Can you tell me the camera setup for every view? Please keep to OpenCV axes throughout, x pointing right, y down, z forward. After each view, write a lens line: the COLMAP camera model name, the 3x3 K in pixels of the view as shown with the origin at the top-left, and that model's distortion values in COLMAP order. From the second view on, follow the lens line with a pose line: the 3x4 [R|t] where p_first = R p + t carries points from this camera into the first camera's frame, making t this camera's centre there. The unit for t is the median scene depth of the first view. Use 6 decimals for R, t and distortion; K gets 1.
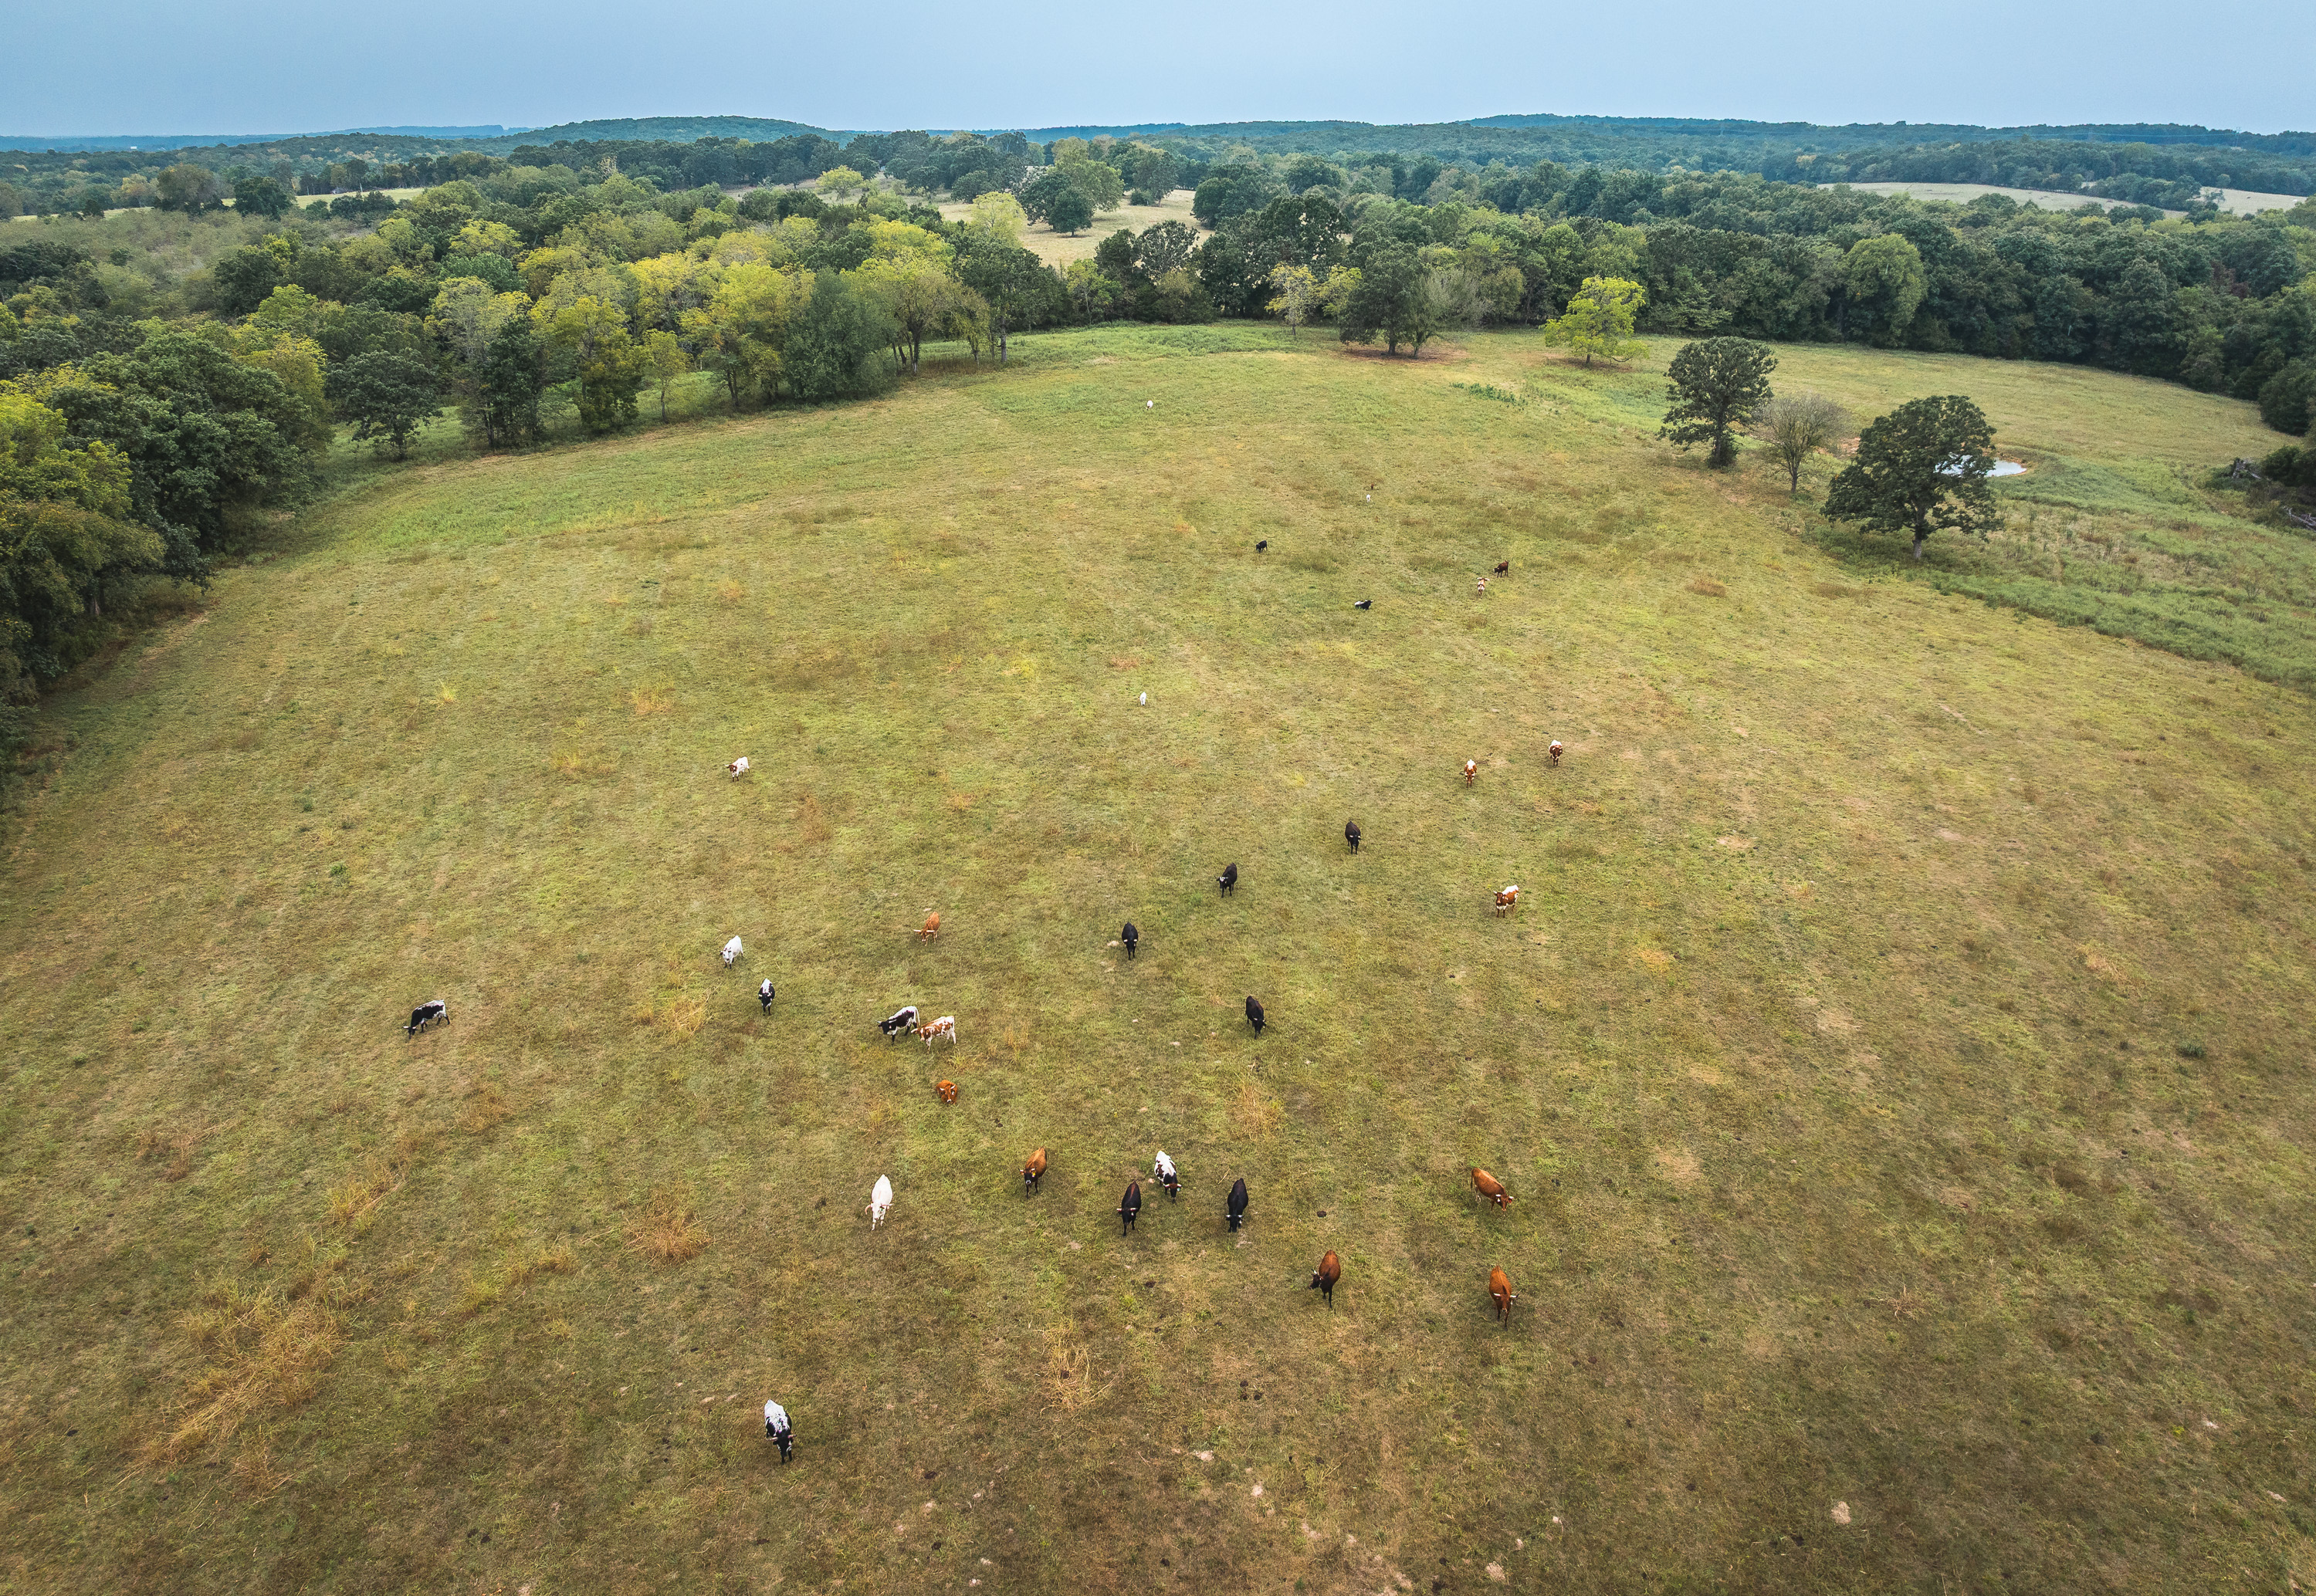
lens RADIAL K [[1636.8, 0, 1150.5], [0, 1636.8, 712.9], [0, 0, 1]] dist [-0.025498, -0.021279]
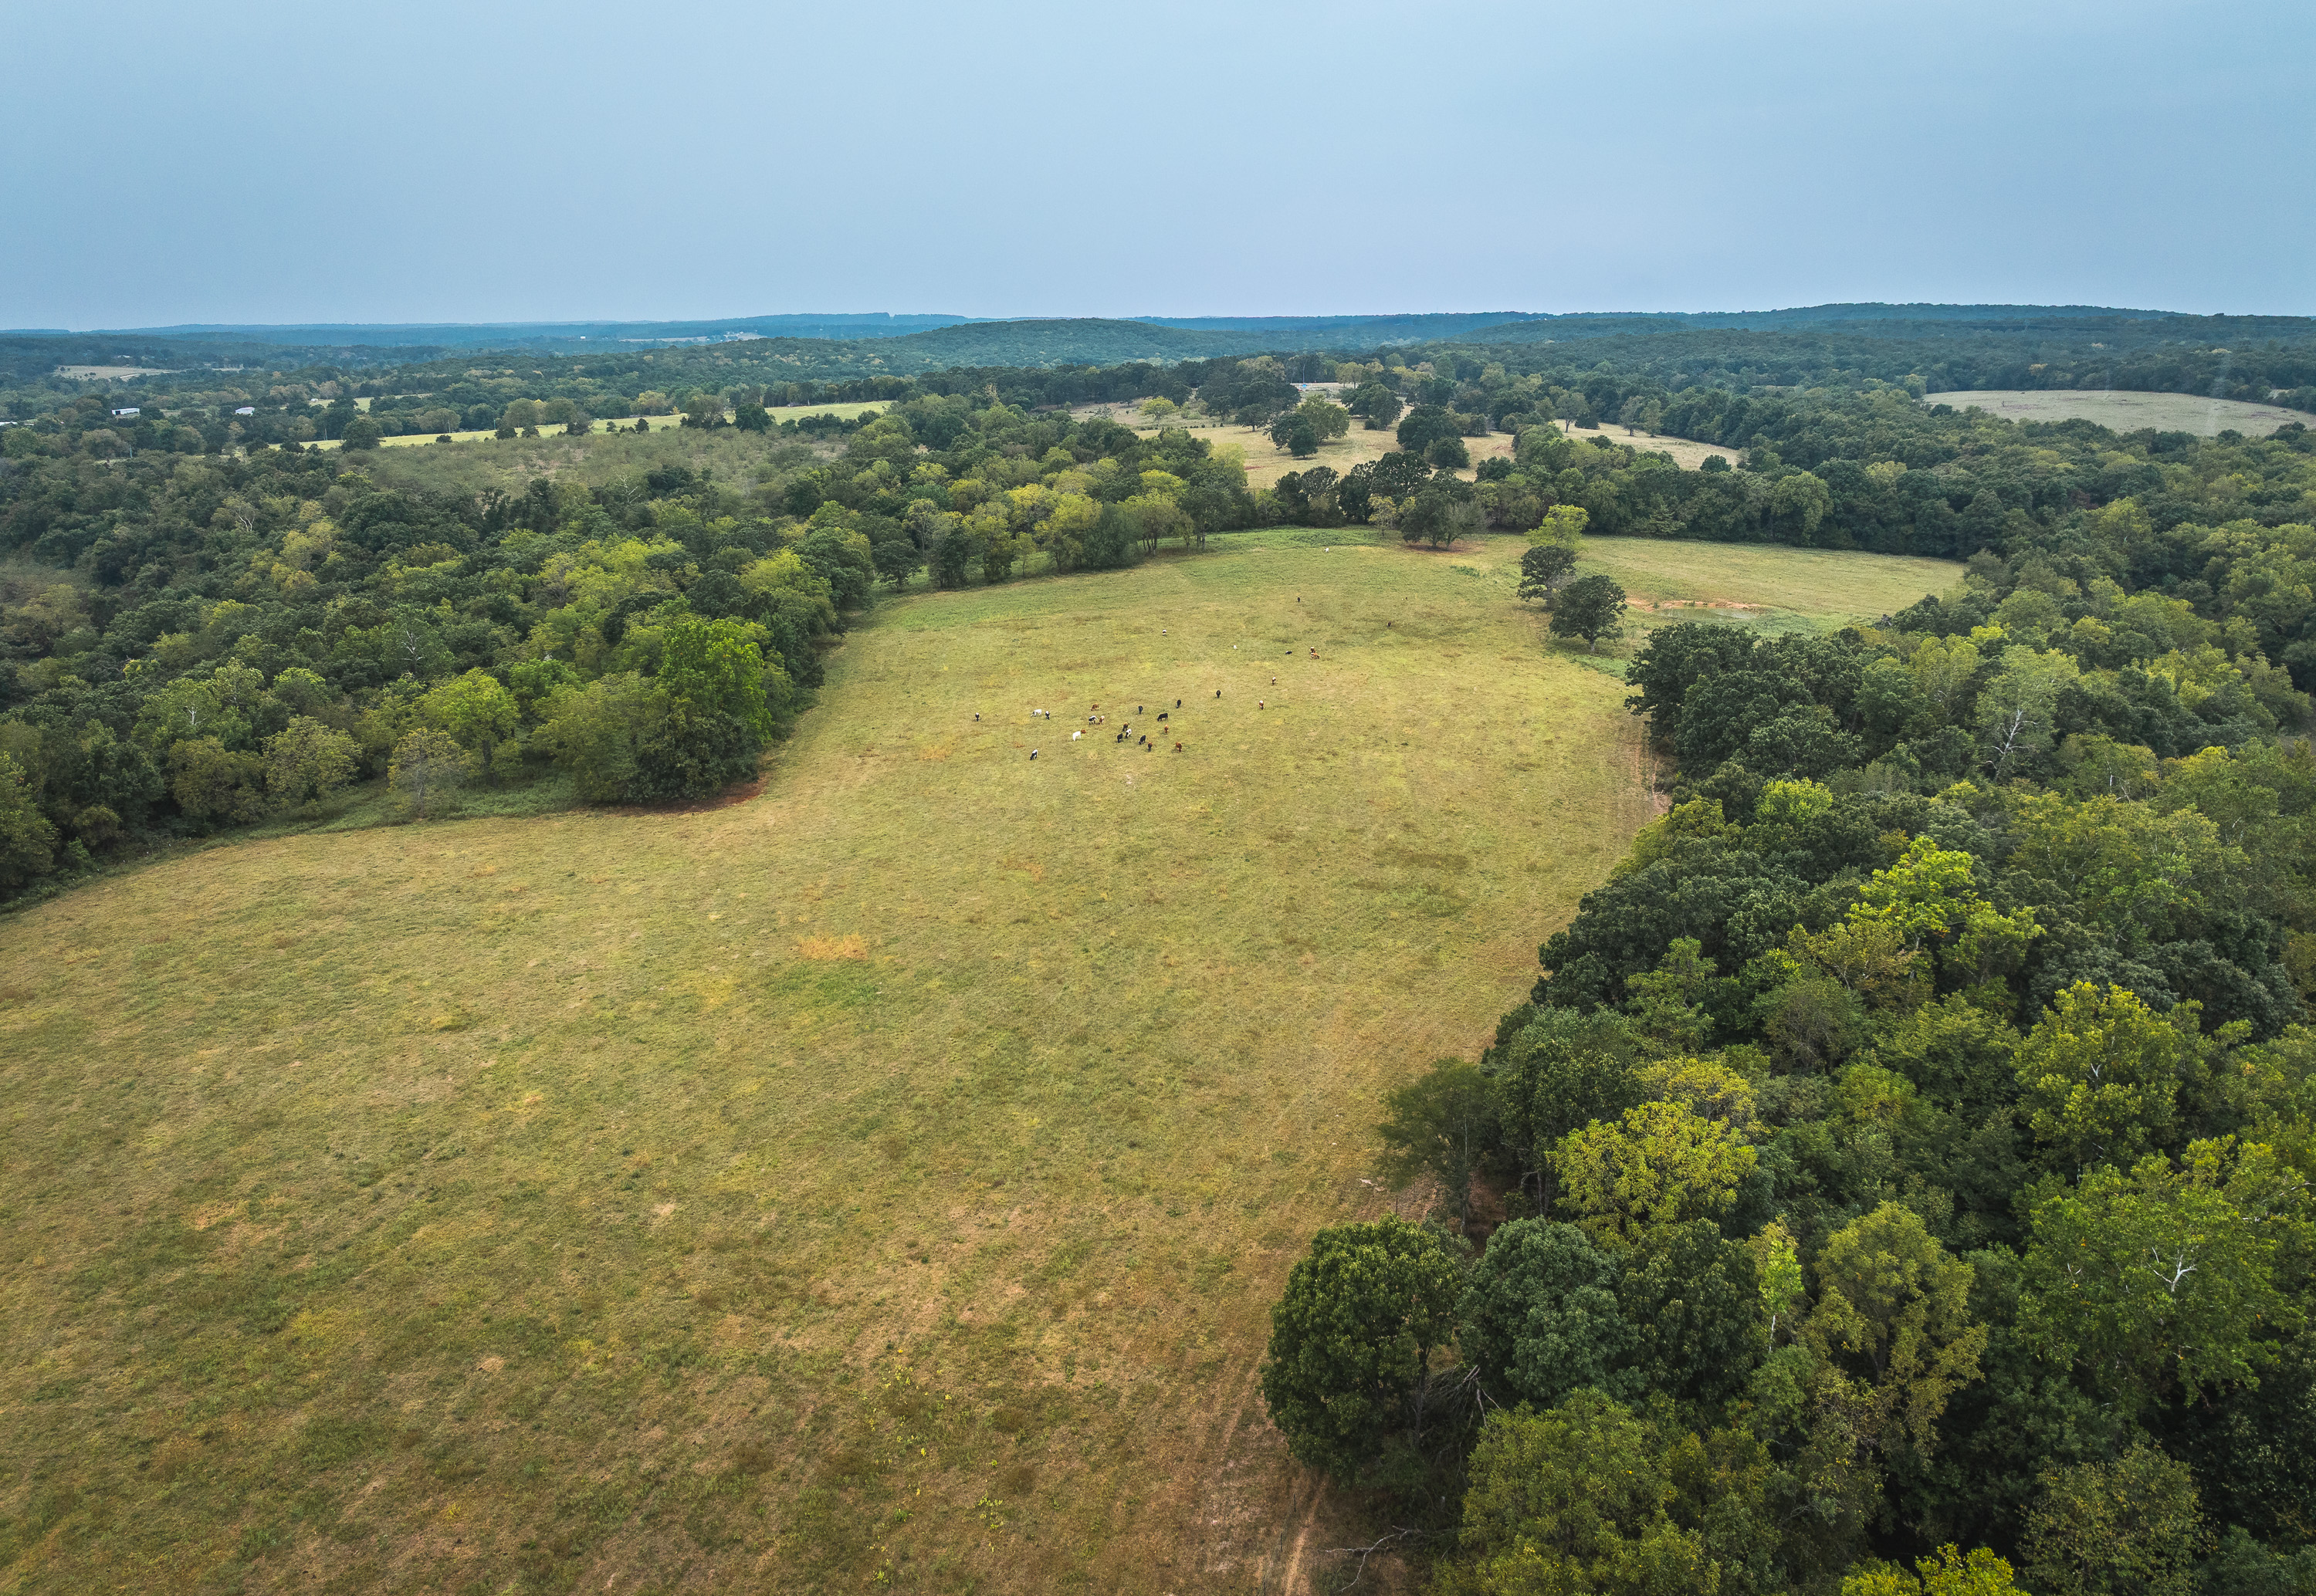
lens RADIAL K [[1636.8, 0, 1150.5], [0, 1636.8, 712.9], [0, 0, 1]] dist [-0.025498, -0.021279]
pose [[0.979039, 0.035862, -0.200492, 0.215315], [-0.056236, 0.993708, -0.096865, 0.141469], [0.195757, 0.106110, 0.974895, -0.745155]]
